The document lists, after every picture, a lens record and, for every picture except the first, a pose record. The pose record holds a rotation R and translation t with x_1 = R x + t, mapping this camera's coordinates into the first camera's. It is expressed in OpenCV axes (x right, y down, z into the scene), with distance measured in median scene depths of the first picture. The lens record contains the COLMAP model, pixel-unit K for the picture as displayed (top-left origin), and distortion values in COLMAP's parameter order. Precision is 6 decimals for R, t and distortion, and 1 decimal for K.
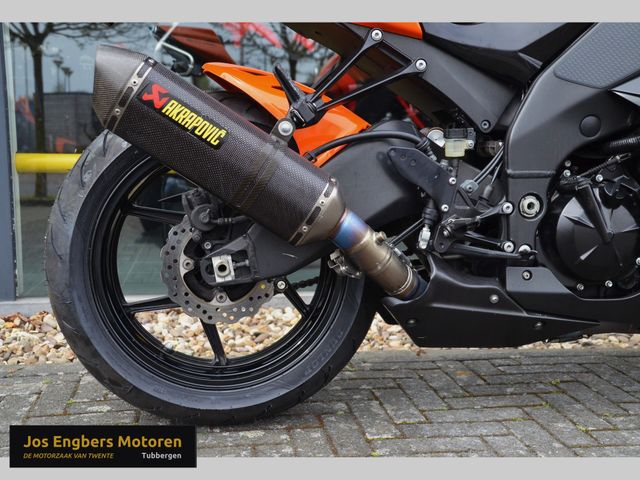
lens RADIAL K [[818.4, 0, 316.1], [0, 818.4, 239.6], [0, 0, 1]] dist [0.102747, 0.000000]
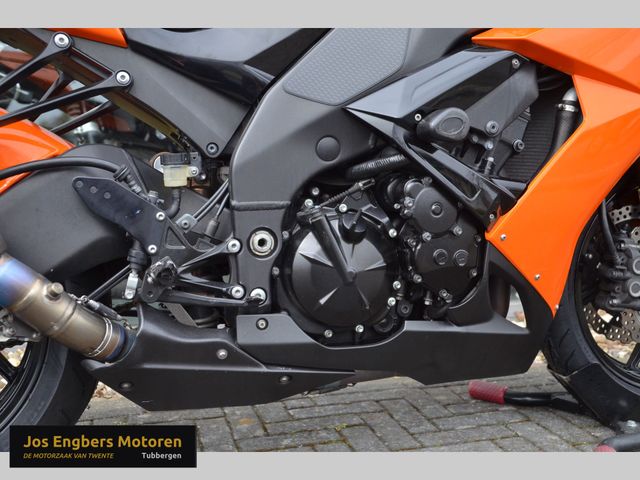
lens RADIAL K [[733.5, 0, 324.7], [0, 733.5, 241.4], [0, 0, 1]] dist [0.026712, 0.000000]
pose [[0.994010, -0.028658, 0.105468, 0.244946], [0.030314, 0.999440, -0.014135, -0.029488], [-0.105004, 0.017247, 0.994322, 0.240374]]
